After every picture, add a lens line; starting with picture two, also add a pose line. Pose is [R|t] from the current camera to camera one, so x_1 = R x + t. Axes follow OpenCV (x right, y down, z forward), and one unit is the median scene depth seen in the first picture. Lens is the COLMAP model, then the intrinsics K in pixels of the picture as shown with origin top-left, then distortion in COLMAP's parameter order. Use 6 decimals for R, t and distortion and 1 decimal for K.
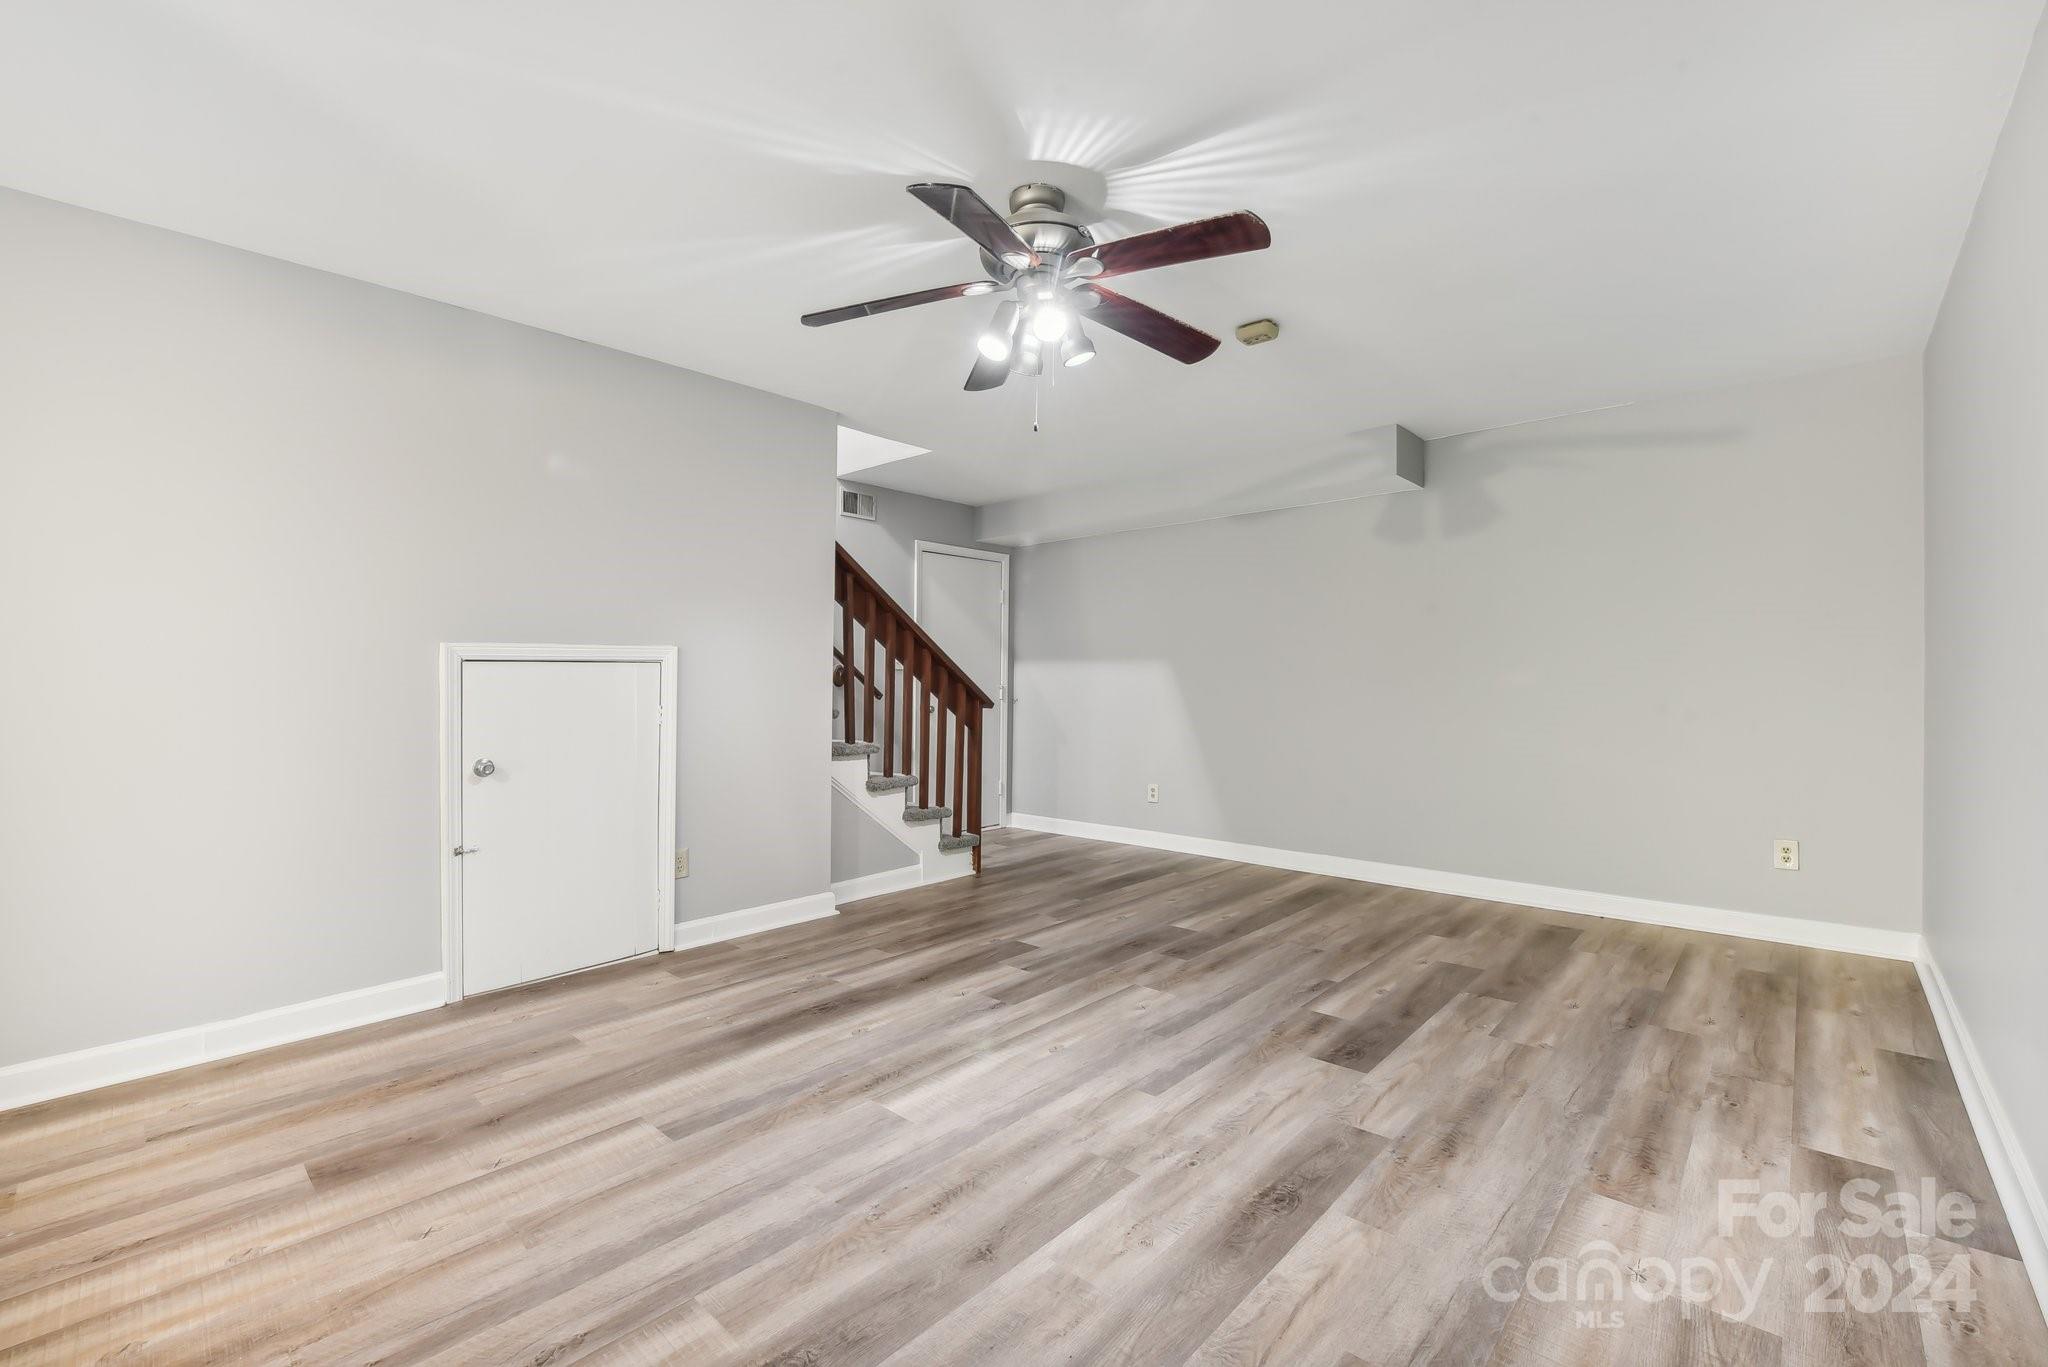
lens RADIAL K [[846.6, 0, 1025.4], [0, 846.6, 691.8], [0, 0, 1]] dist [-0.015203, -0.000285]
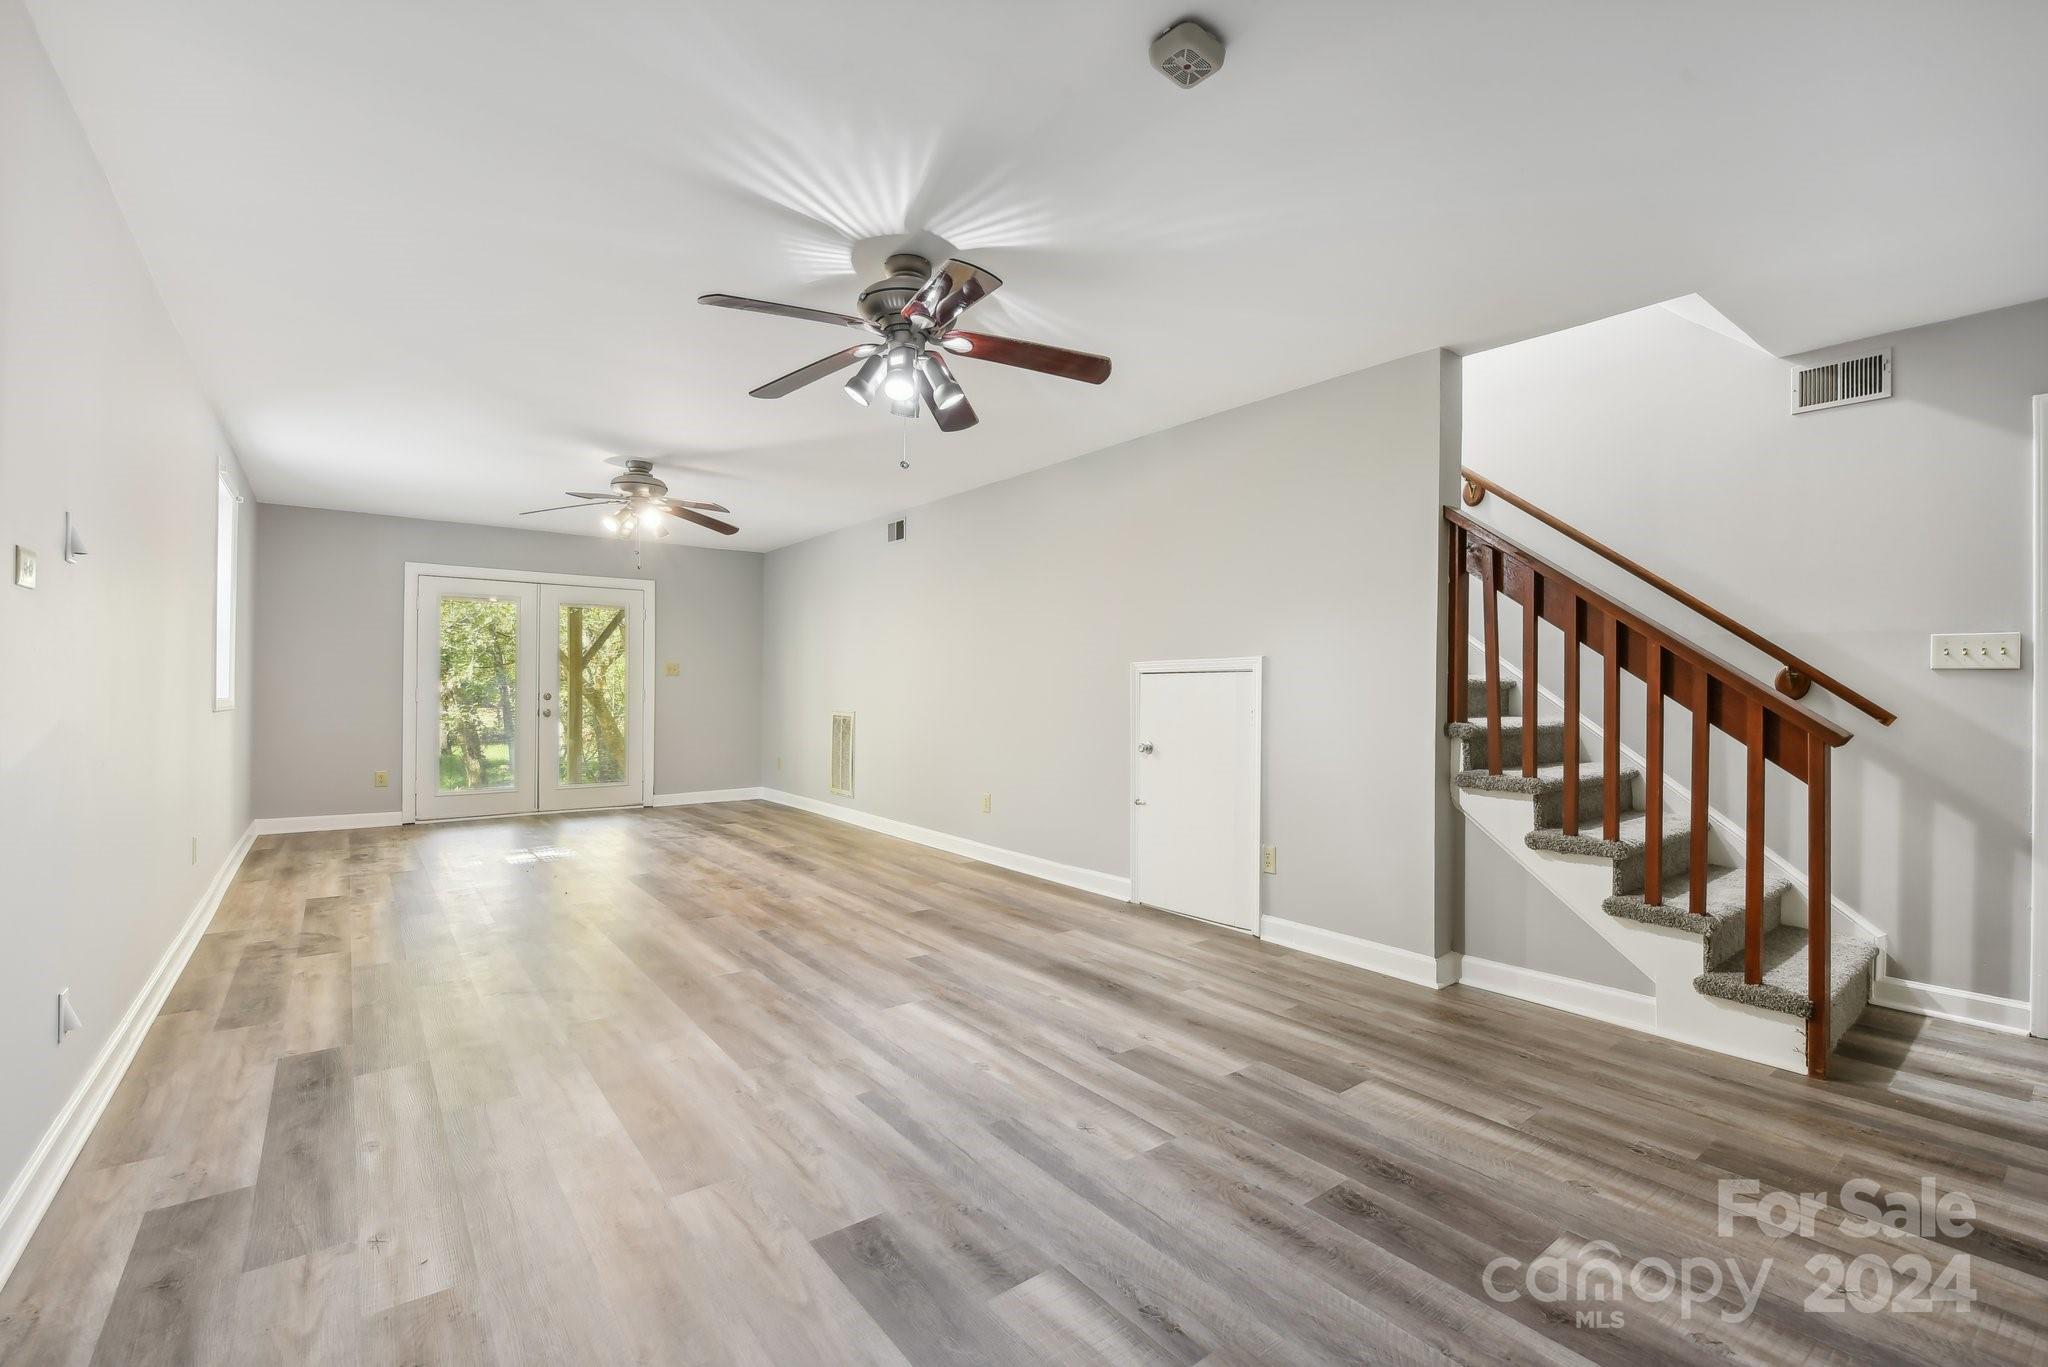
lens RADIAL K [[846.6, 0, 973.5], [0, 846.6, 670.3], [0, 0, 1]] dist [-0.015203, -0.000285]
pose [[-0.172249, -0.018021, -0.984889, 0.910975], [-0.020305, 0.999685, -0.014740, -0.013687], [0.984844, 0.017459, -0.172561, 1.050407]]
